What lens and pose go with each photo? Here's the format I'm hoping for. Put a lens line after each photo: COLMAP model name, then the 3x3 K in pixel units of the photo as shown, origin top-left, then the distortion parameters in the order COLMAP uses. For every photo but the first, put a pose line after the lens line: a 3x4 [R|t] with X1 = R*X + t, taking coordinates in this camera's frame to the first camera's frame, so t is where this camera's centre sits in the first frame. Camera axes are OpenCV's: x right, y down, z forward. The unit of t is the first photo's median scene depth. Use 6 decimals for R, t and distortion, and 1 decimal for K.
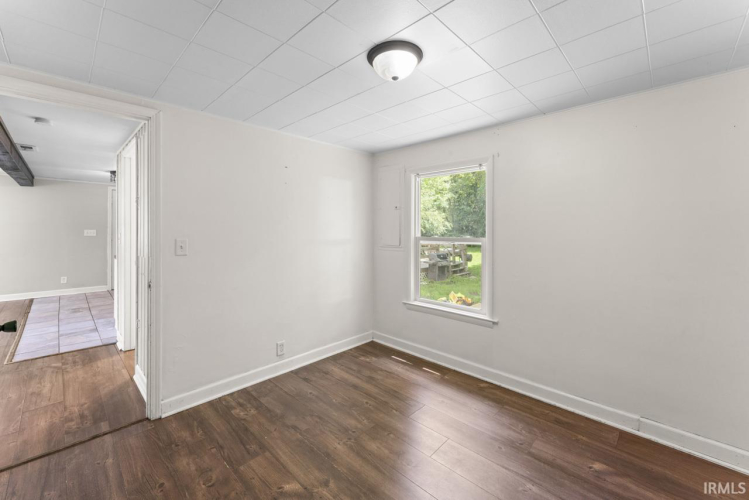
lens RADIAL K [[303.7, 0, 374.4], [0, 303.7, 228.0], [0, 0, 1]] dist [0.003465, 0.000114]
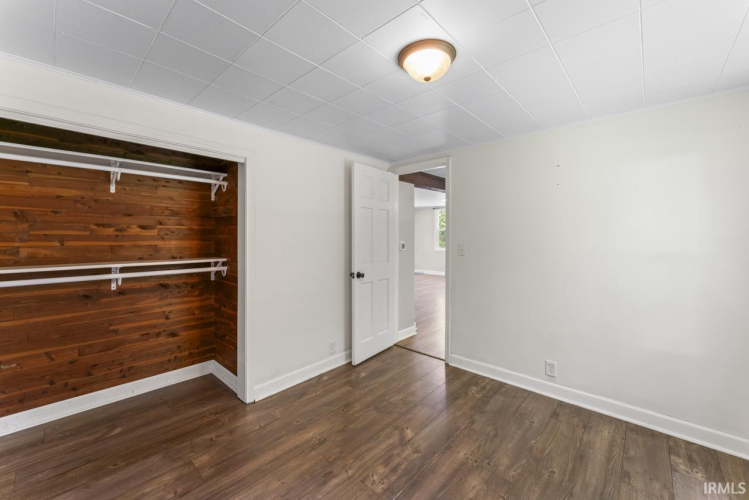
lens RADIAL K [[303.7, 0, 375.8], [0, 303.7, 244.6], [0, 0, 1]] dist [0.003465, 0.000114]
pose [[0.033638, 0.025337, -0.999113, 0.694603], [0.008730, 0.999633, 0.025644, 0.004129], [0.999396, -0.009585, 0.033404, 0.567153]]
